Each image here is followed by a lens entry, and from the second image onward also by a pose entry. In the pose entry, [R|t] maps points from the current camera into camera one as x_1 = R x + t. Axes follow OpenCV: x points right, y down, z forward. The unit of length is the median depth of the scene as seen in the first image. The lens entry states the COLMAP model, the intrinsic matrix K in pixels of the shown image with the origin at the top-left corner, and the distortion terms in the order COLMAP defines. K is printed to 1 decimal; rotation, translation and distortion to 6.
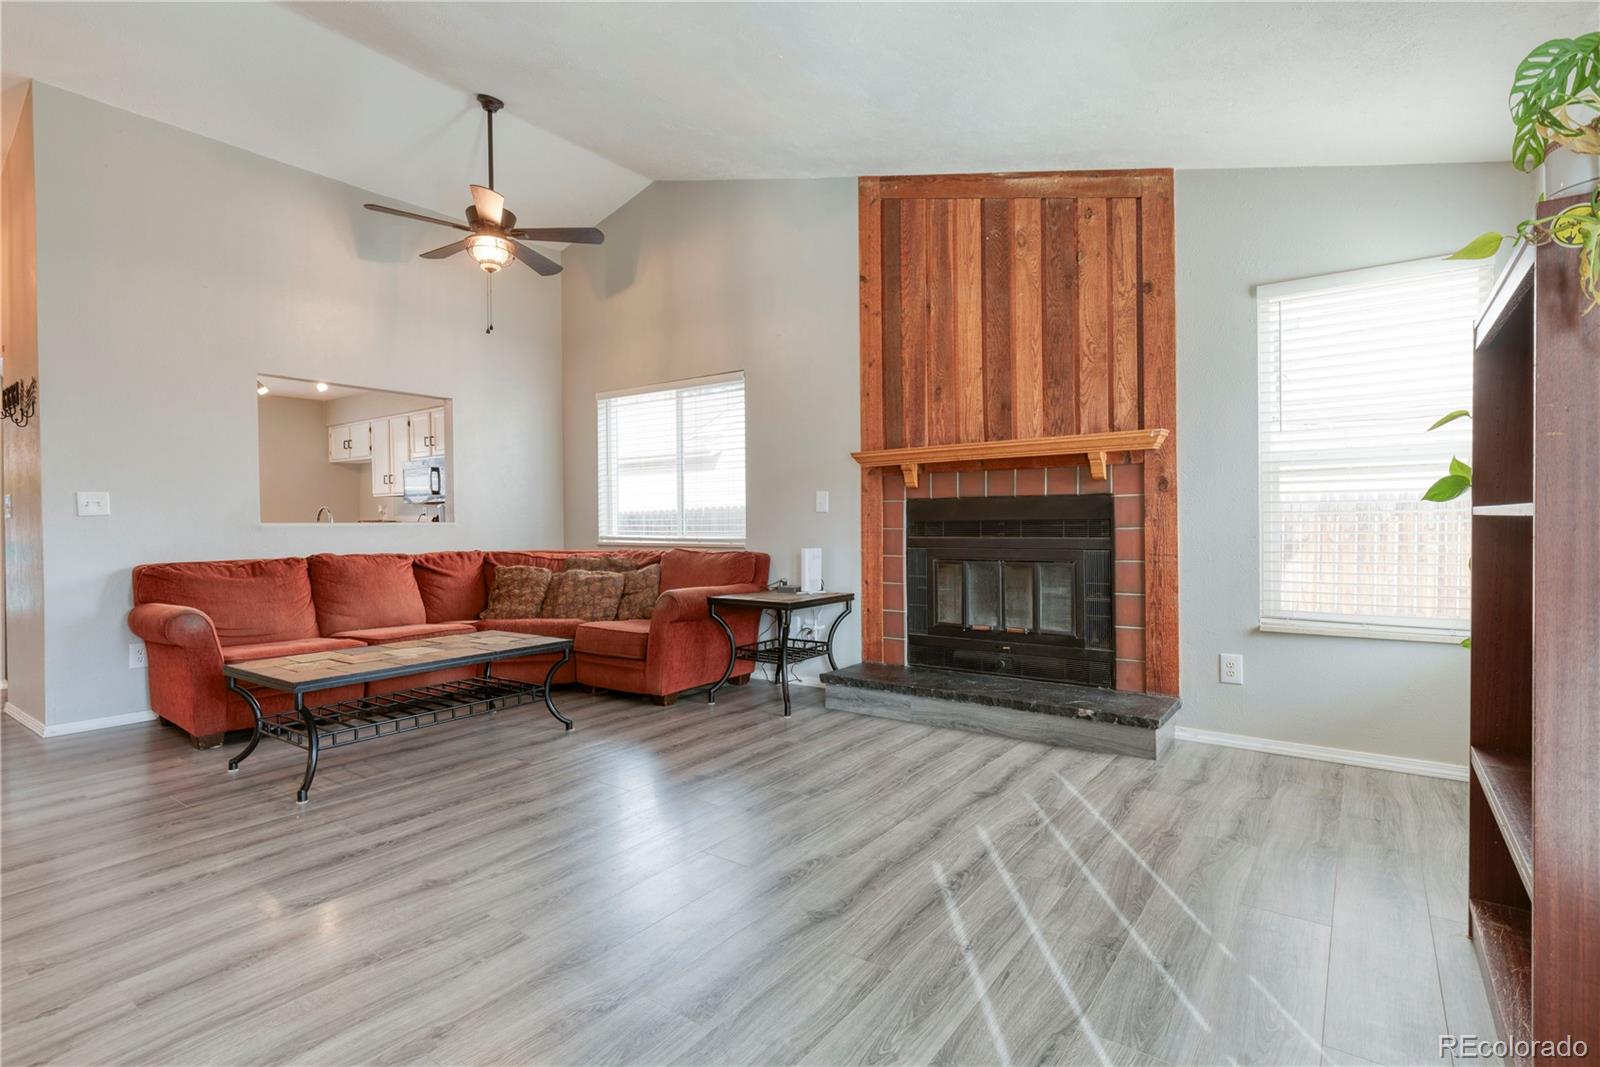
lens RADIAL K [[777.5, 0, 799.6], [0, 777.5, 534.9], [0, 0, 1]] dist [0.000736, 0.000661]
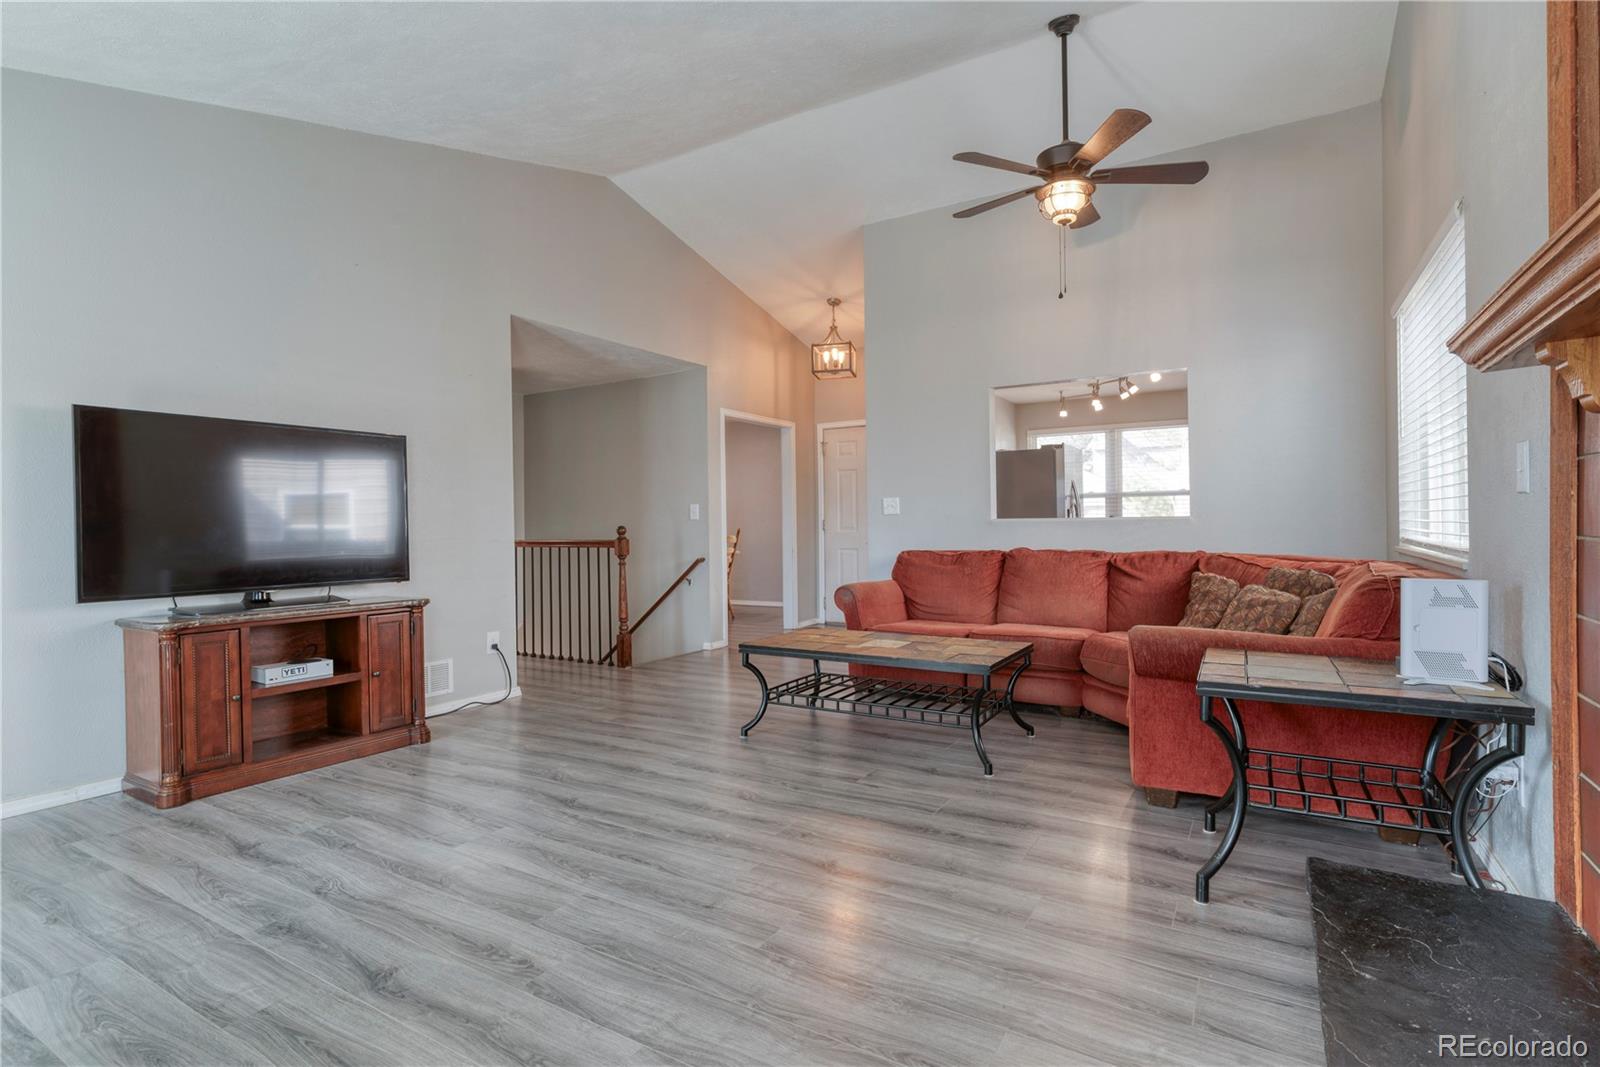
lens RADIAL K [[777.5, 0, 799.4], [0, 777.5, 524.4], [0, 0, 1]] dist [0.000736, 0.000661]
pose [[0.078684, 0.007008, -0.996875, 0.524493], [-0.003921, 0.999970, 0.006720, -0.017102], [0.996892, 0.003380, 0.078709, 0.781978]]
